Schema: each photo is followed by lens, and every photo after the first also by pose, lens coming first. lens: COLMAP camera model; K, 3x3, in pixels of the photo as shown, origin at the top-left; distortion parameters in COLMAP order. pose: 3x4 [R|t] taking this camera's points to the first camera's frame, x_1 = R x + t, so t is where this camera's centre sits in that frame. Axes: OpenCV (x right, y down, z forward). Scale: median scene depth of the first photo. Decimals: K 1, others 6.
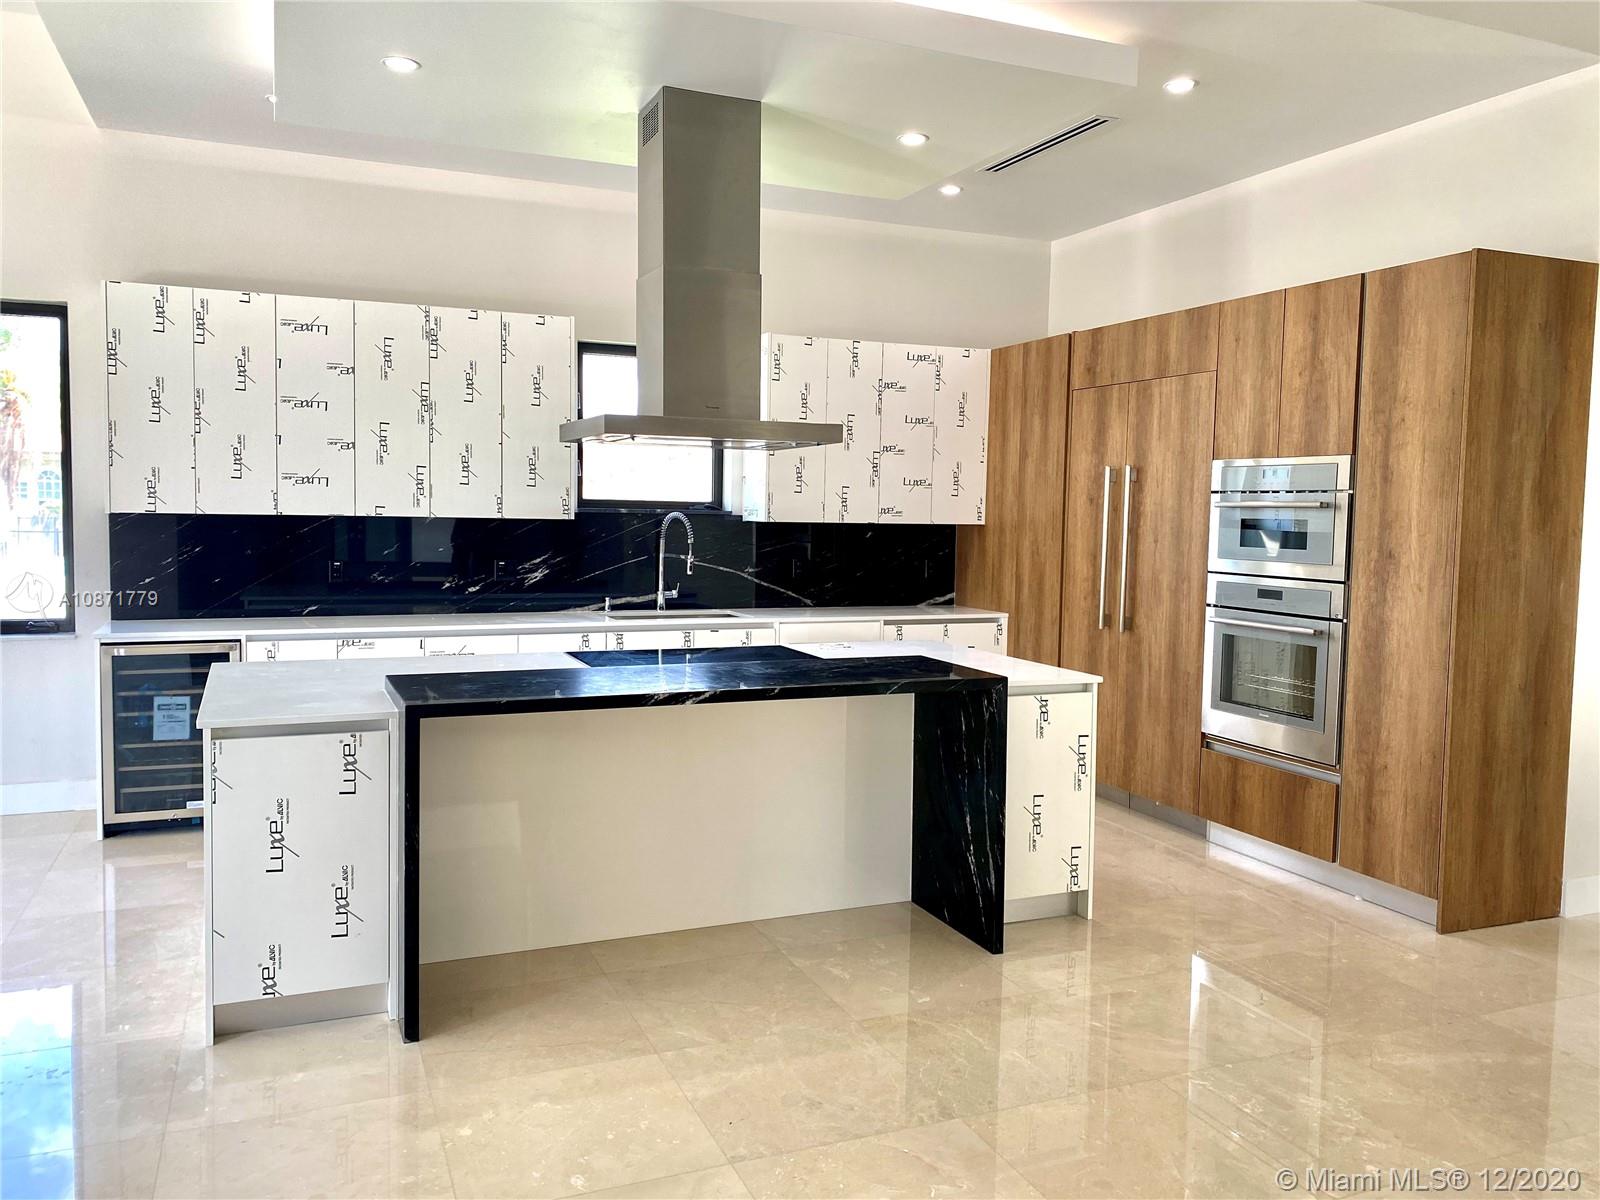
lens RADIAL K [[1222.3, 0, 793.2], [0, 1222.3, 597.7], [0, 0, 1]] dist [0.059813, -0.059997]
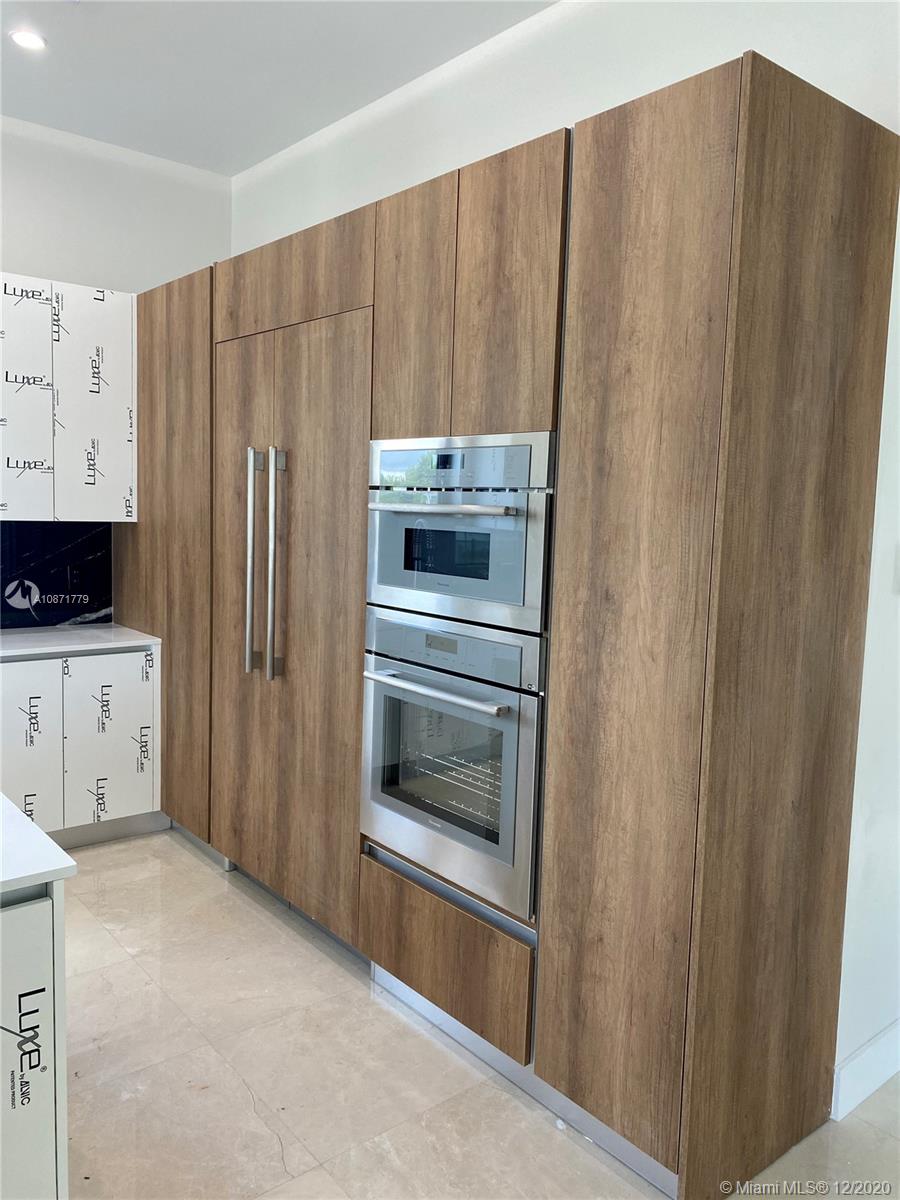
lens RADIAL K [[916.8, 0, 443.4], [0, 916.8, 604.6], [0, 0, 1]] dist [0.059813, -0.059997]
pose [[0.960113, -0.017680, 0.279052, 0.266565], [0.005483, 0.998997, 0.044432, -0.048564], [-0.279557, -0.041130, 0.959248, 0.561557]]
